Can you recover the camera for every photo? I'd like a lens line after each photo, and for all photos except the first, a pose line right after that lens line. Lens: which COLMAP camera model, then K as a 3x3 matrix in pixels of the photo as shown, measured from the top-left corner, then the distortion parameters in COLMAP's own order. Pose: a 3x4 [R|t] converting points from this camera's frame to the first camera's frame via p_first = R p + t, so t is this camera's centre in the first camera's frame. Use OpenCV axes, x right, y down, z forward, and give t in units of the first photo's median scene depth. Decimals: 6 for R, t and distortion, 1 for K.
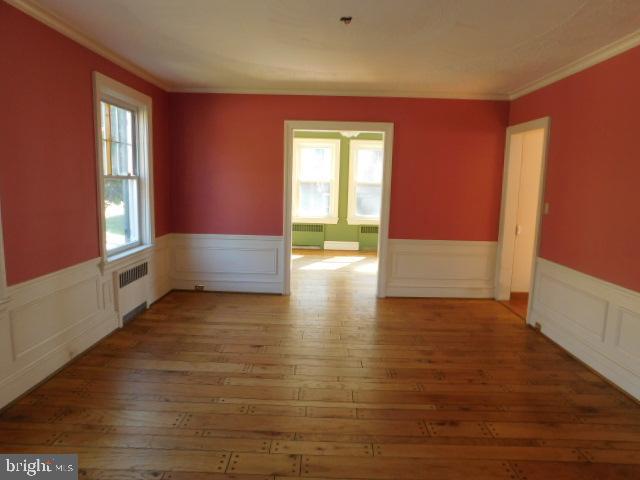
lens RADIAL K [[421.5, 0, 318.2], [0, 421.5, 238.1], [0, 0, 1]] dist [-0.045334, 0.007103]
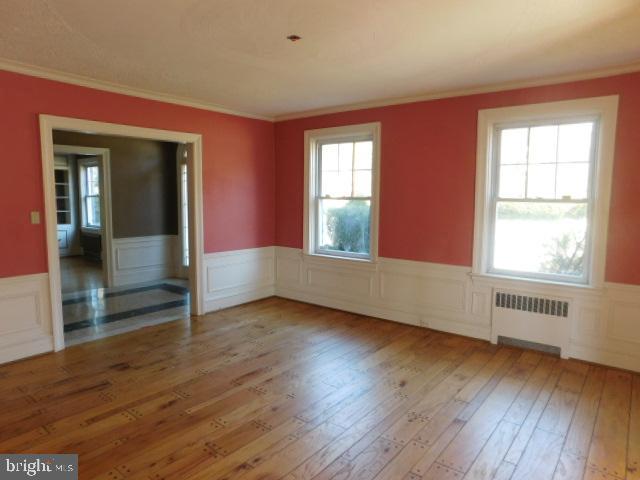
lens RADIAL K [[421.5, 0, 314.5], [0, 421.5, 243.2], [0, 0, 1]] dist [-0.045334, 0.007103]
pose [[-0.610238, 0.059227, -0.790001, 0.818363], [-0.130815, 0.975979, 0.174218, -0.205745], [0.781343, 0.209658, -0.587832, 1.649127]]
